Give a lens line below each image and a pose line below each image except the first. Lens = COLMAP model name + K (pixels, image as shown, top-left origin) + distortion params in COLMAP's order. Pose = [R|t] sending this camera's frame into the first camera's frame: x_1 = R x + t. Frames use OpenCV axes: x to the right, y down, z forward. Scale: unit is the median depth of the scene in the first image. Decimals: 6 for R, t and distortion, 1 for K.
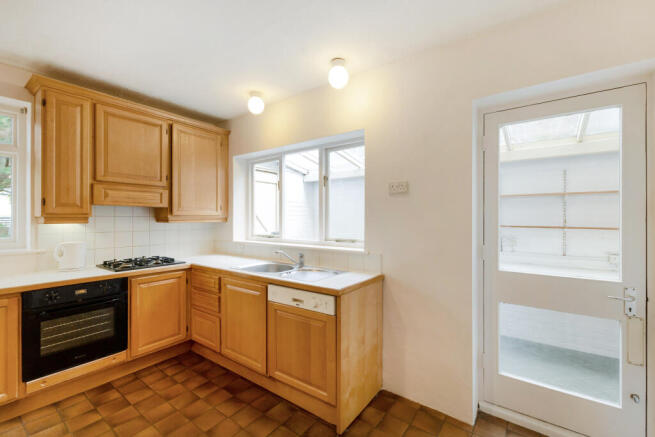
lens RADIAL K [[291.7, 0, 329.2], [0, 291.7, 214.1], [0, 0, 1]] dist [0.012580, -0.000287]
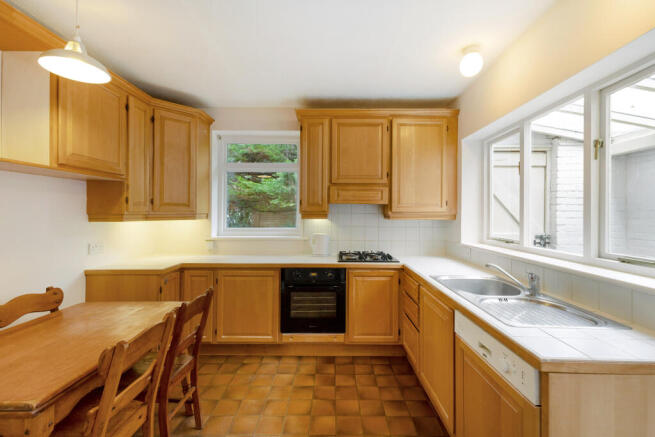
lens RADIAL K [[291.7, 0, 329.2], [0, 291.7, 214.1], [0, 0, 1]] dist [0.012580, -0.000287]
pose [[0.583920, 0.000912, -0.811811, 0.161678], [0.008436, 0.999939, 0.007191, 0.001984], [0.811767, -0.011047, 0.583877, 0.292523]]
